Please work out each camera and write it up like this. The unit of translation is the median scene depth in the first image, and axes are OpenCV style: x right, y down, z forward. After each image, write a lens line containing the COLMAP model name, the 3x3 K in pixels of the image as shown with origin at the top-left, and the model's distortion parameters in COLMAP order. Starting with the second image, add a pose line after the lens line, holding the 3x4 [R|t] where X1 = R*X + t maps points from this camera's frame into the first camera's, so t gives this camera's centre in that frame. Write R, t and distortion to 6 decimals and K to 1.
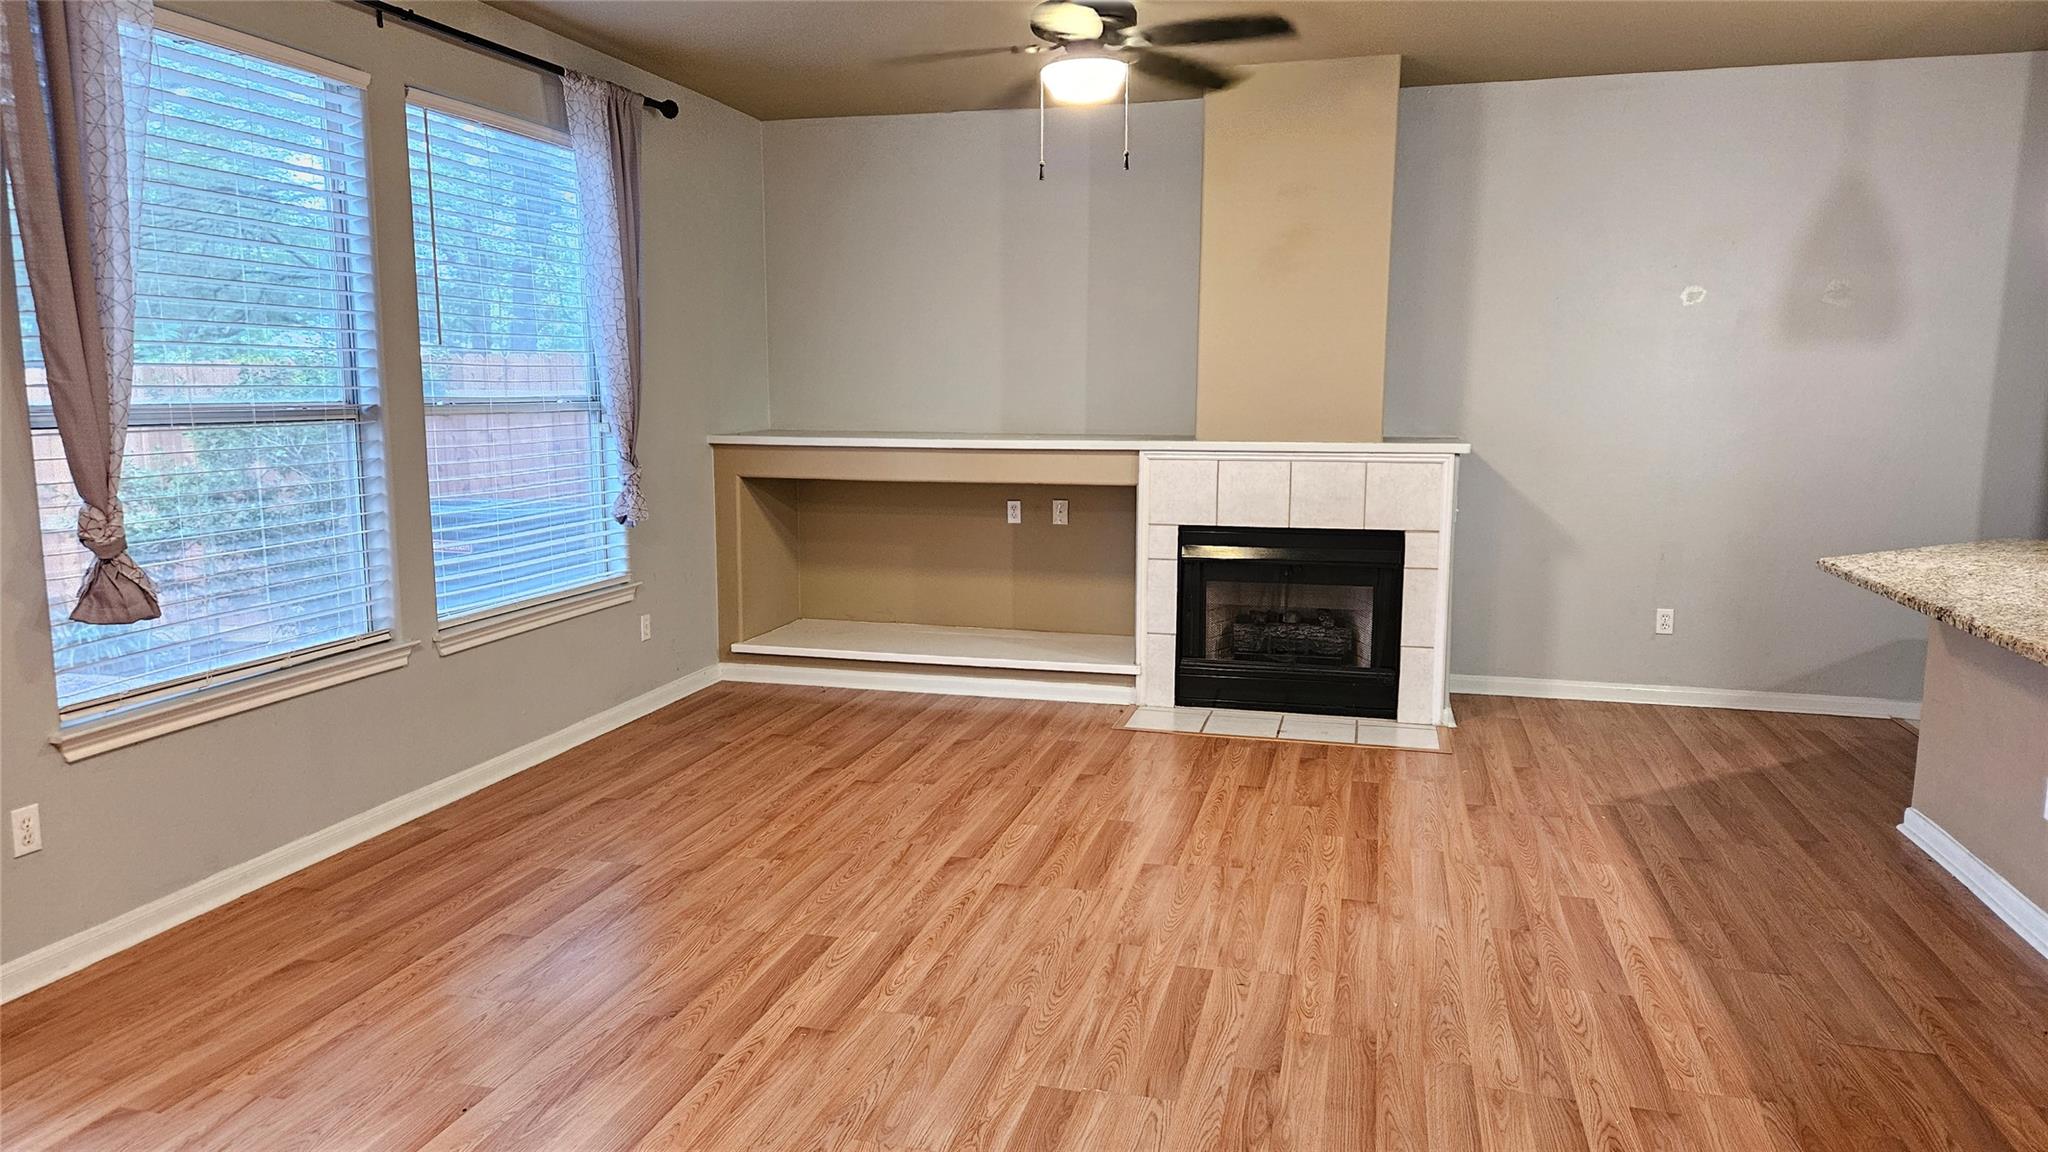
lens RADIAL K [[1367.6, 0, 1025.3], [0, 1367.6, 574.8], [0, 0, 1]] dist [0.043496, -0.011565]
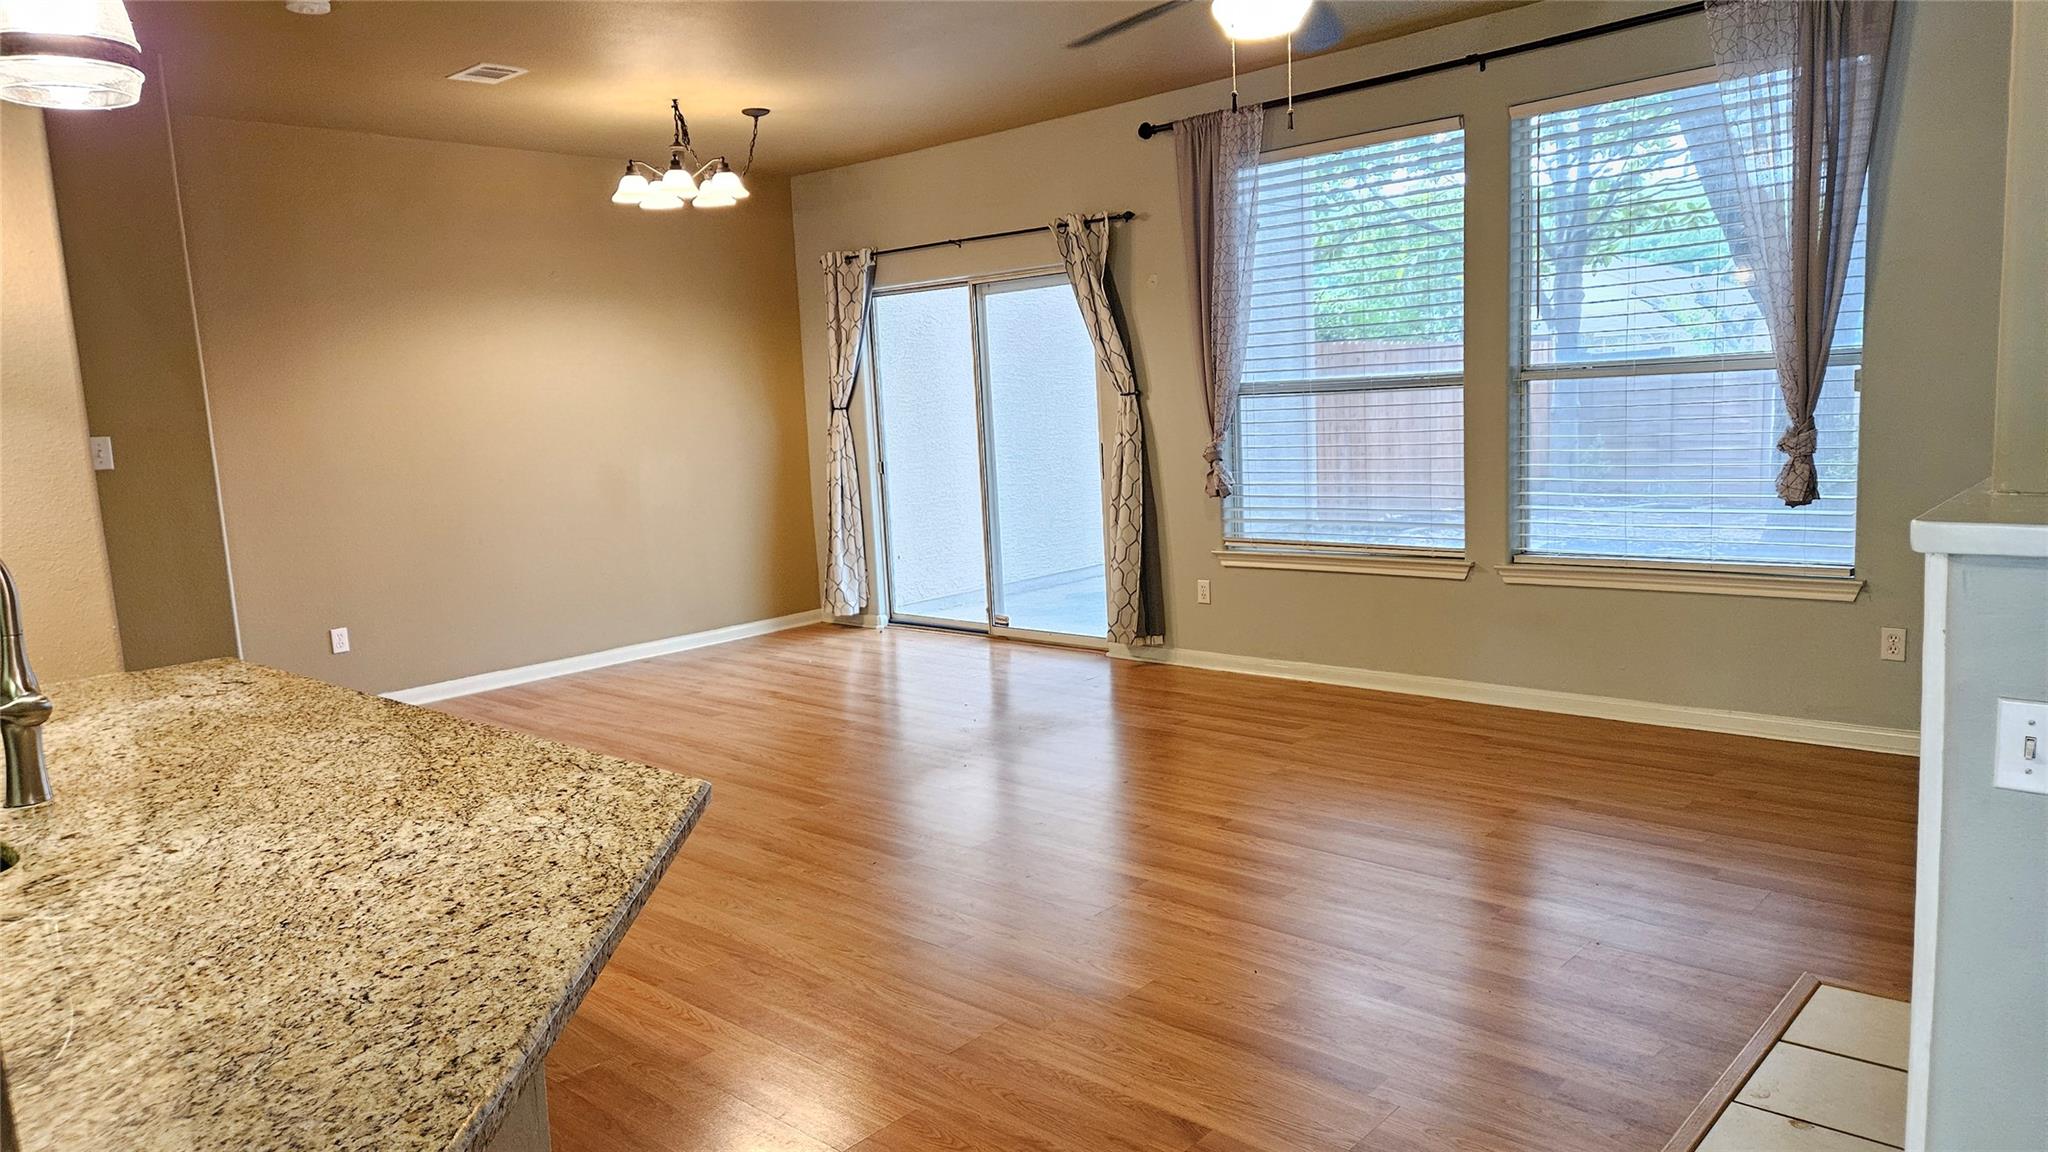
lens RADIAL K [[1367.6, 0, 1019.7], [0, 1367.6, 573.6], [0, 0, 1]] dist [0.043496, -0.011565]
pose [[-0.465672, 0.144269, -0.873119, 0.802662], [-0.073401, 0.976926, 0.200569, -0.155463], [0.881908, 0.157487, -0.444337, 1.141331]]
